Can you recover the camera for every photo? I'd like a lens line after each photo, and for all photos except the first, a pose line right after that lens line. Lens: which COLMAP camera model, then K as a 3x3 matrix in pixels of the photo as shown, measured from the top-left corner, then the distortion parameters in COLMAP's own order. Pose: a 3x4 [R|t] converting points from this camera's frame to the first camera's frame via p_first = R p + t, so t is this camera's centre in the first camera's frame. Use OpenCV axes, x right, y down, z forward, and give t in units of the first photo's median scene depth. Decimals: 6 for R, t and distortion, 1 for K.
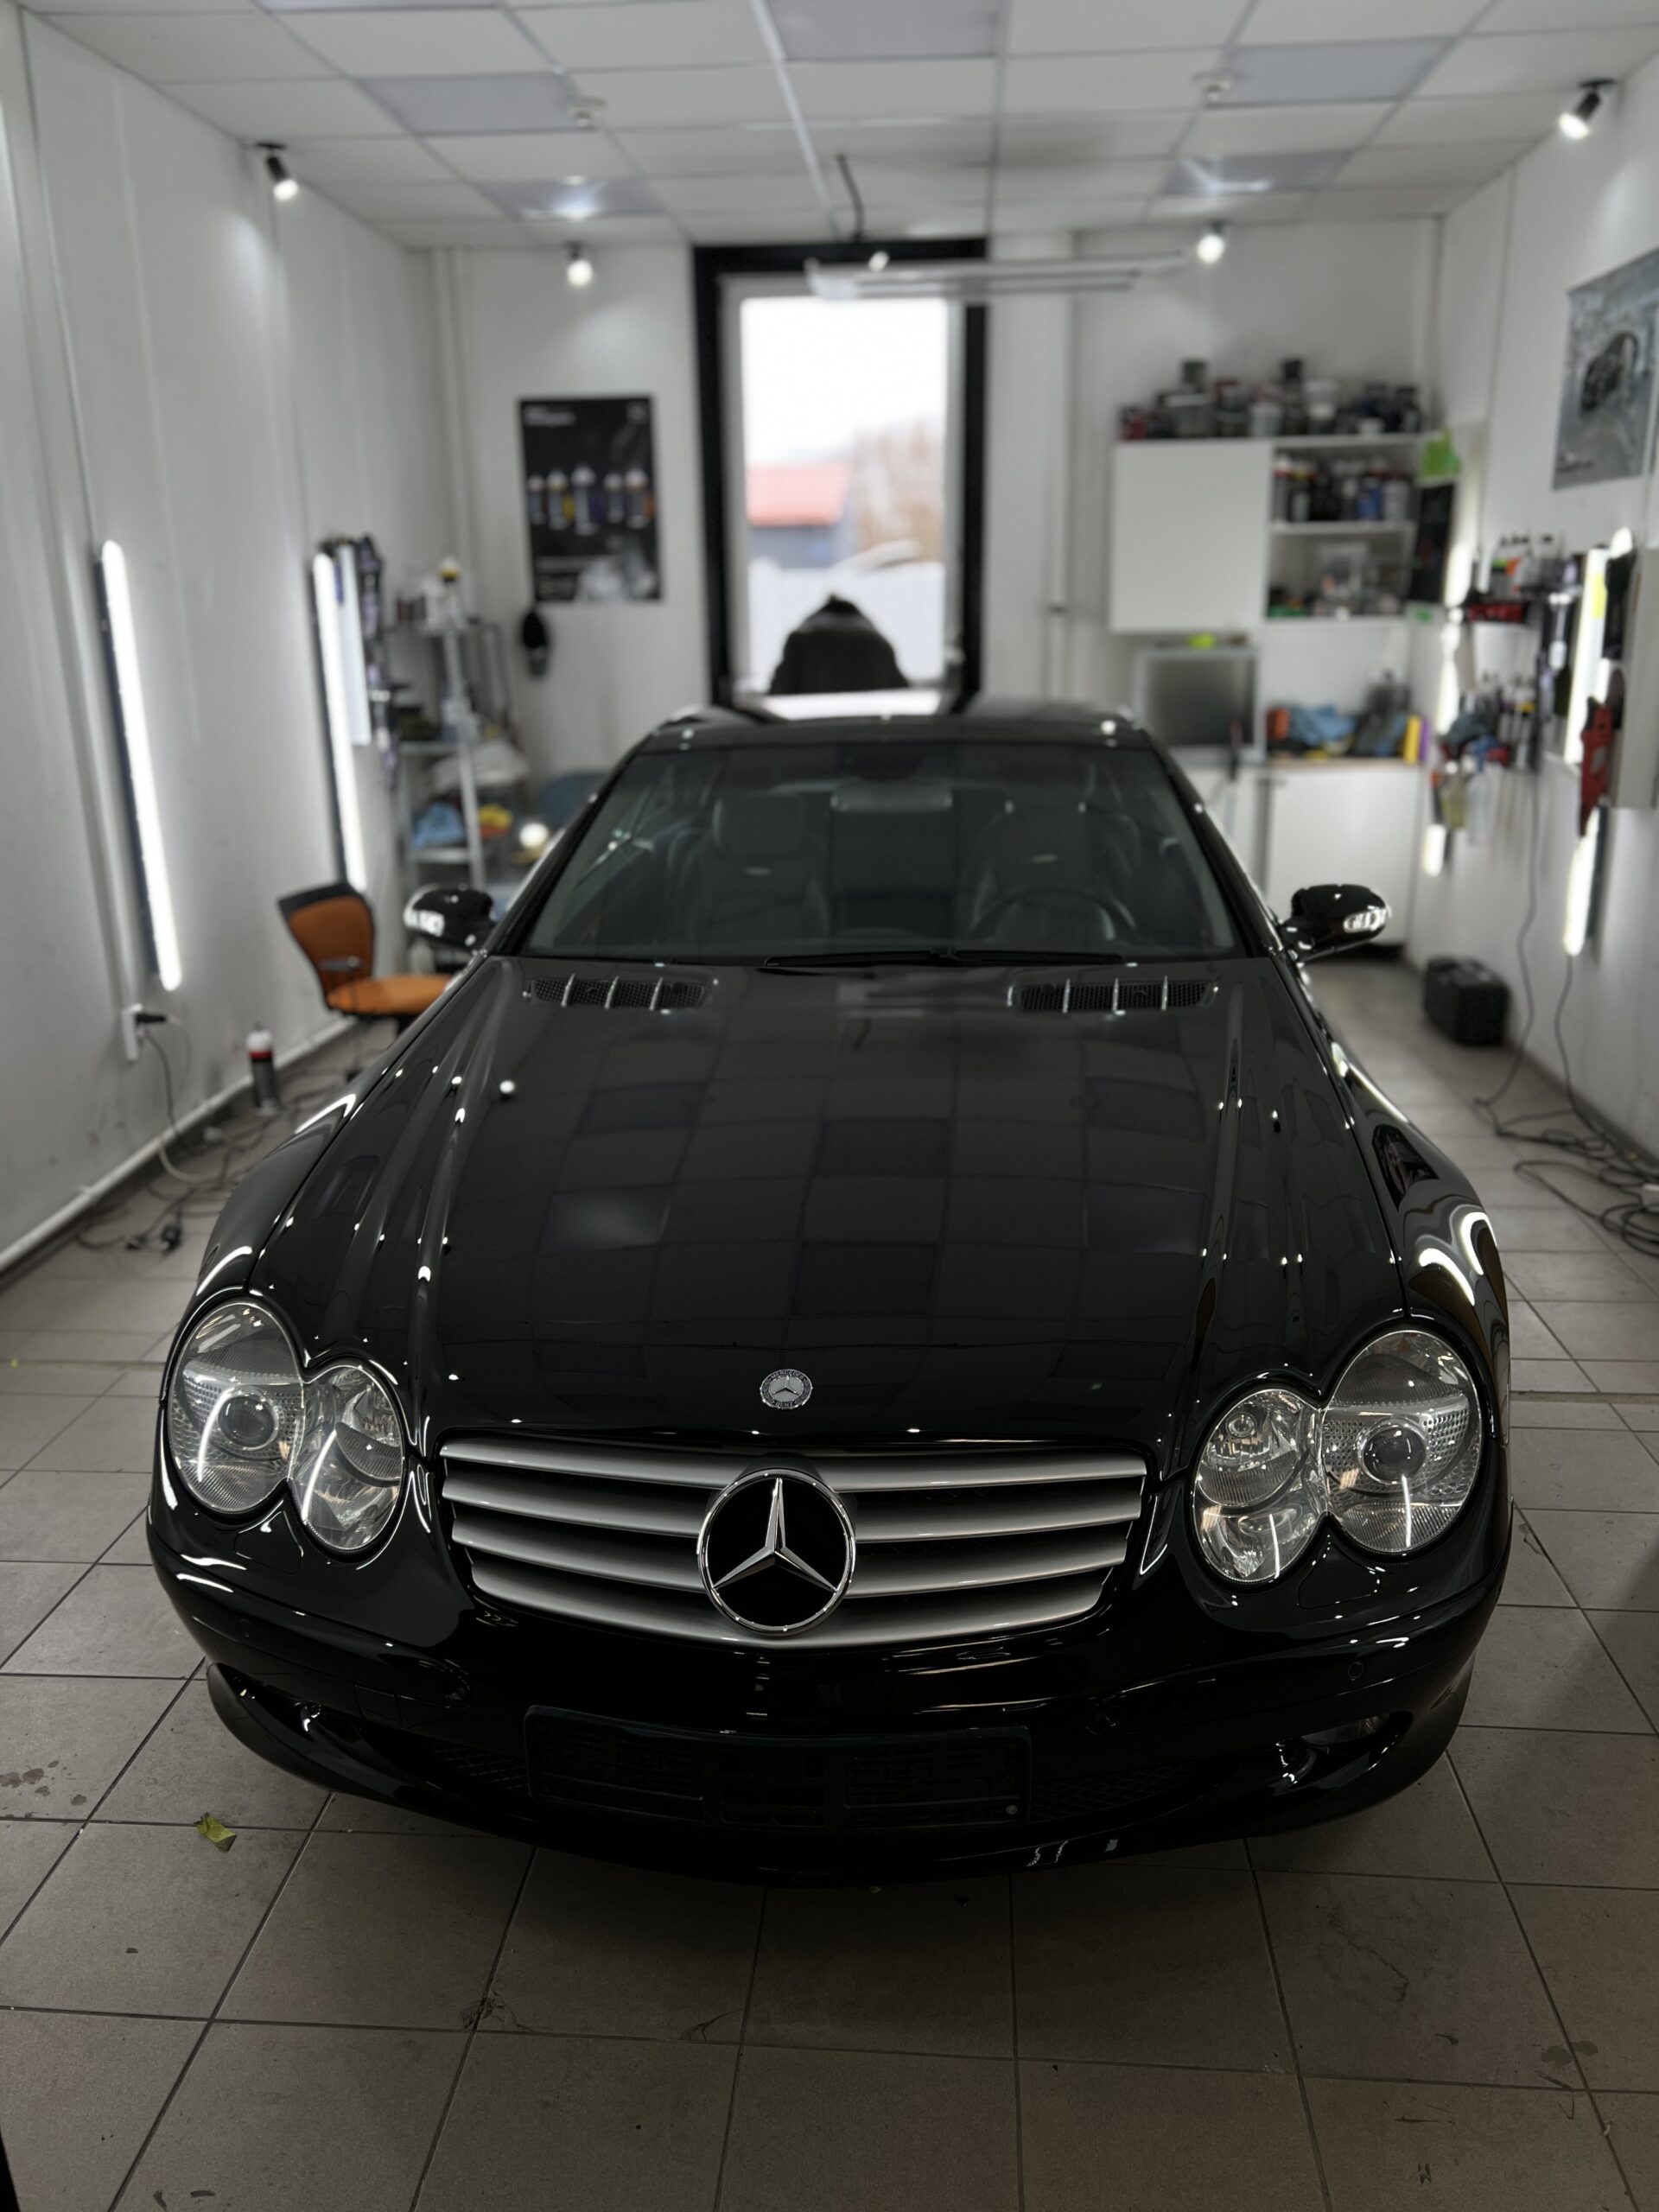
lens RADIAL K [[1684.5, 0, 829.5], [0, 1684.5, 1106.0], [0, 0, 1]] dist [0.045906, -0.040502]
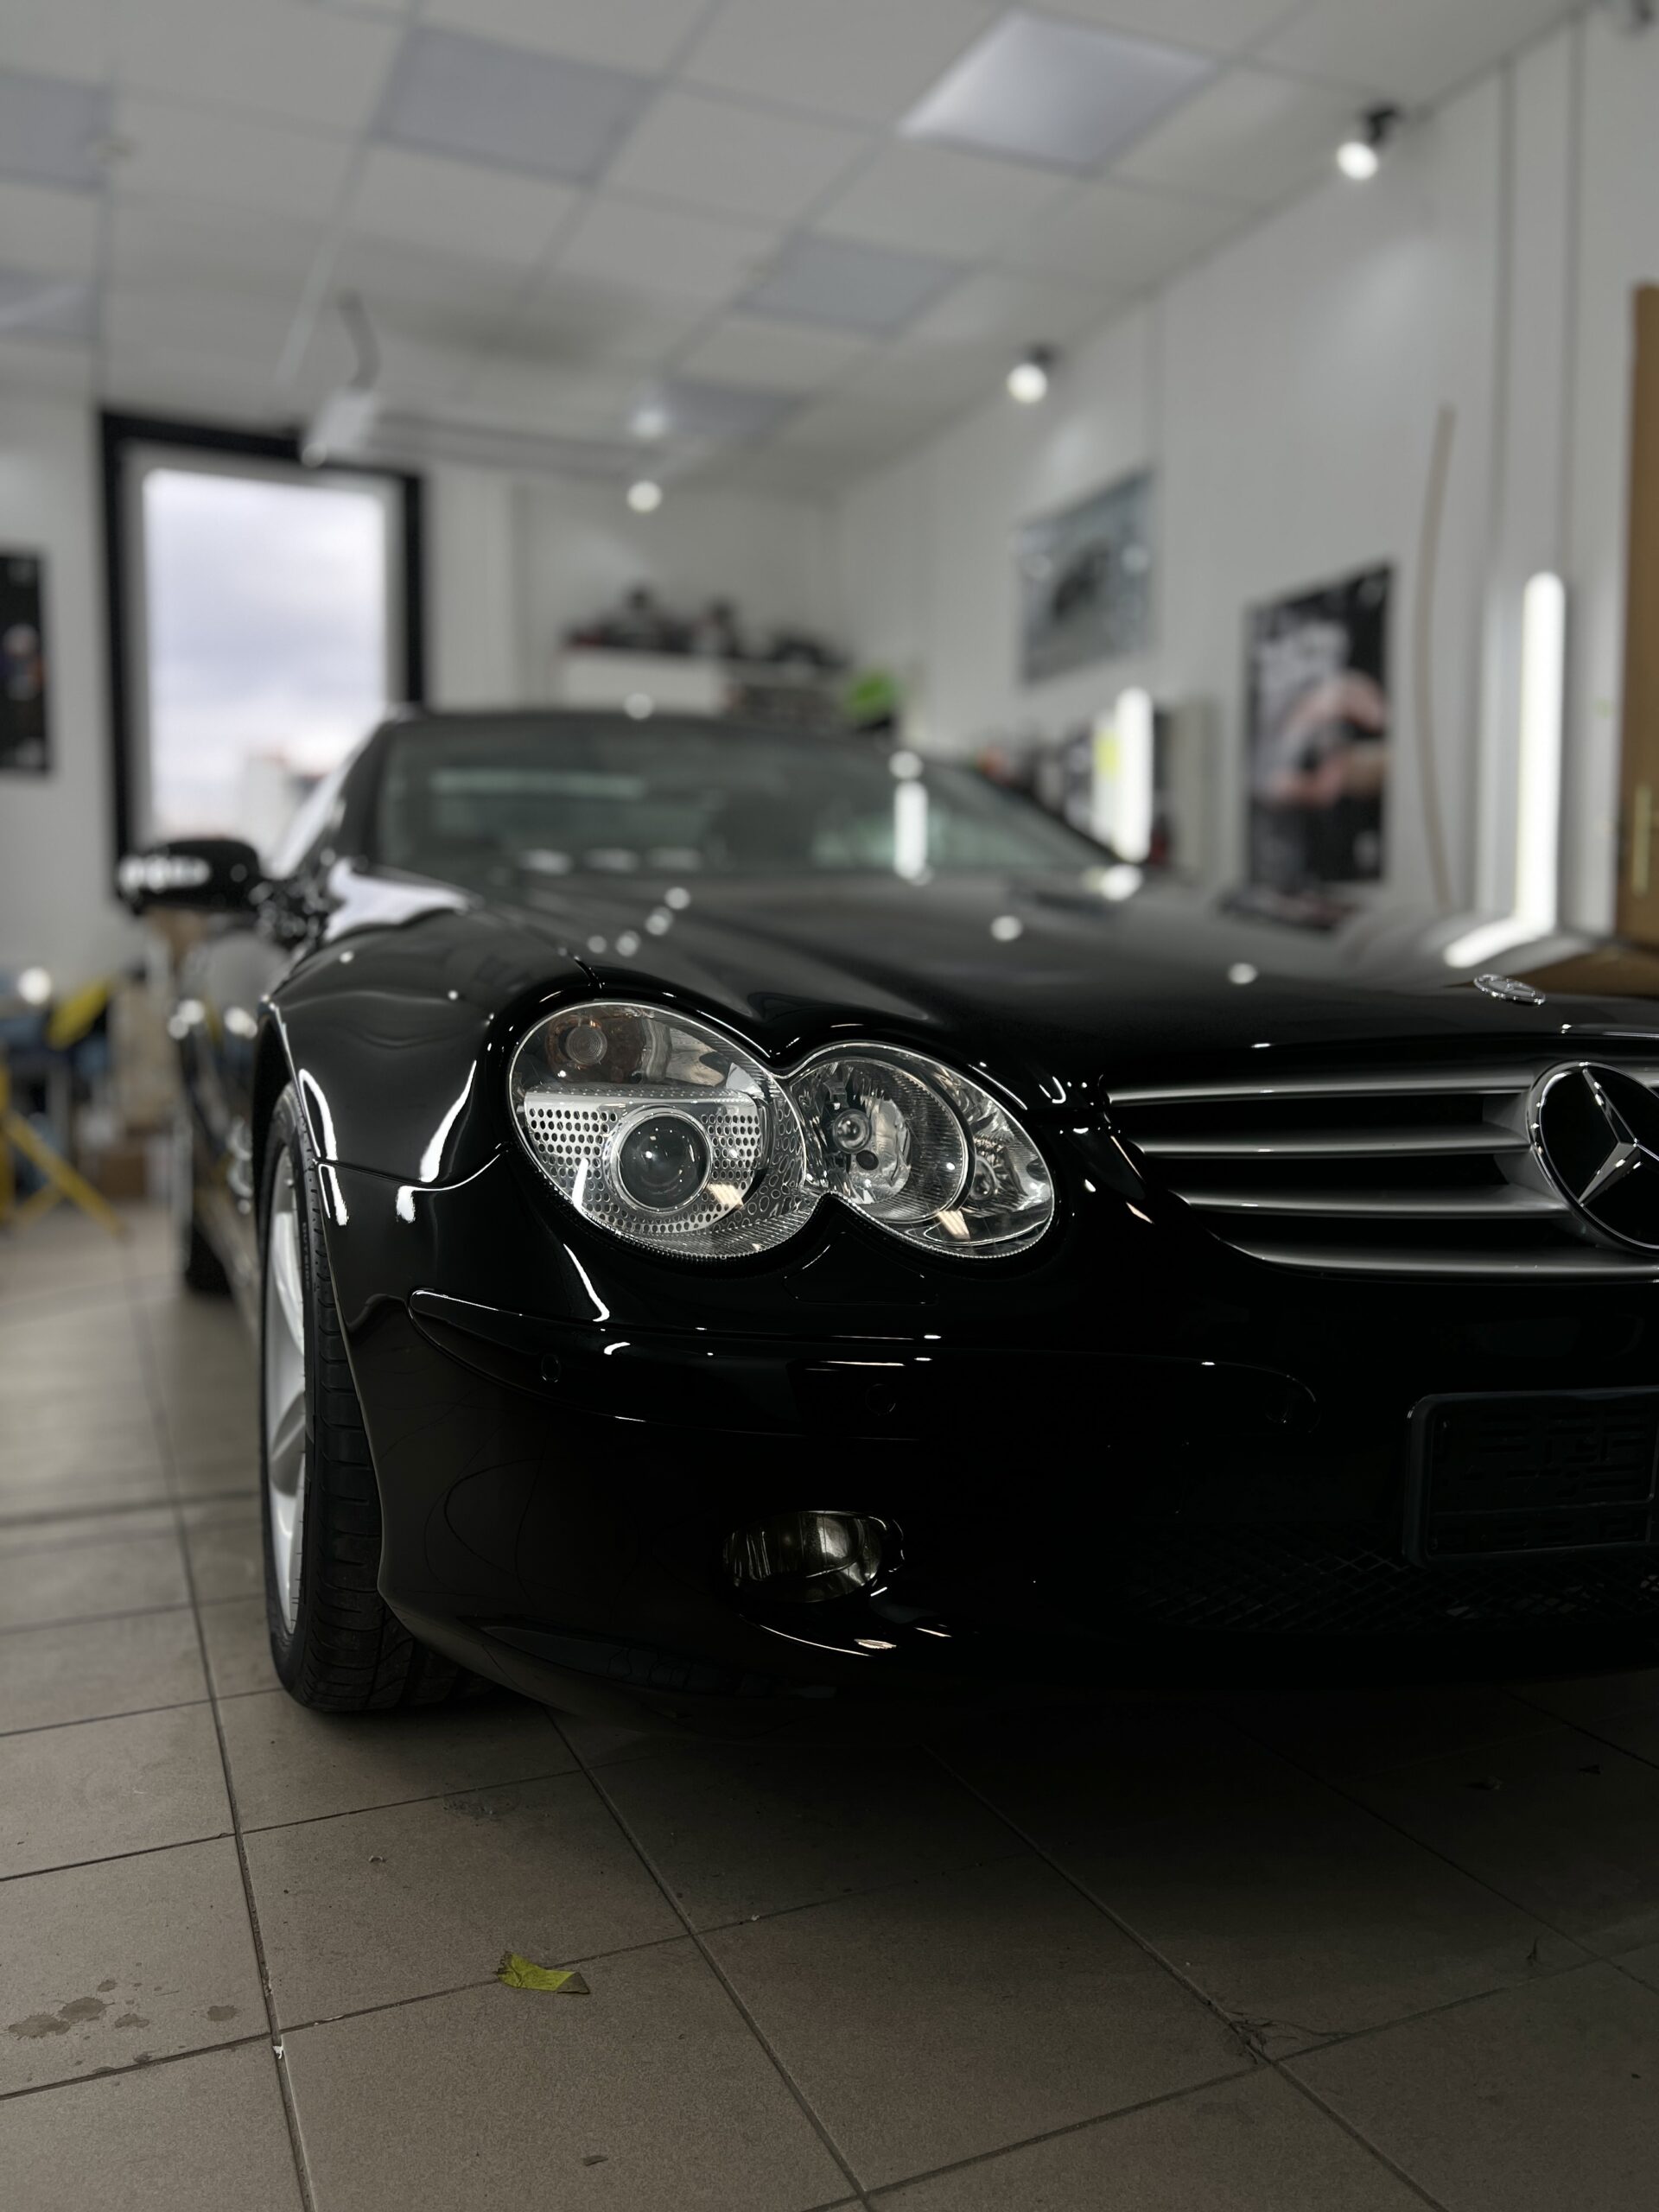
lens RADIAL K [[1684.5, 0, 829.5], [0, 1684.5, 1106.0], [0, 0, 1]] dist [0.045906, -0.040502]
pose [[0.877806, -0.015565, 0.478764, -0.227181], [0.129715, 0.969853, -0.206299, 0.118107], [-0.461120, 0.243193, 0.853362, 0.177450]]
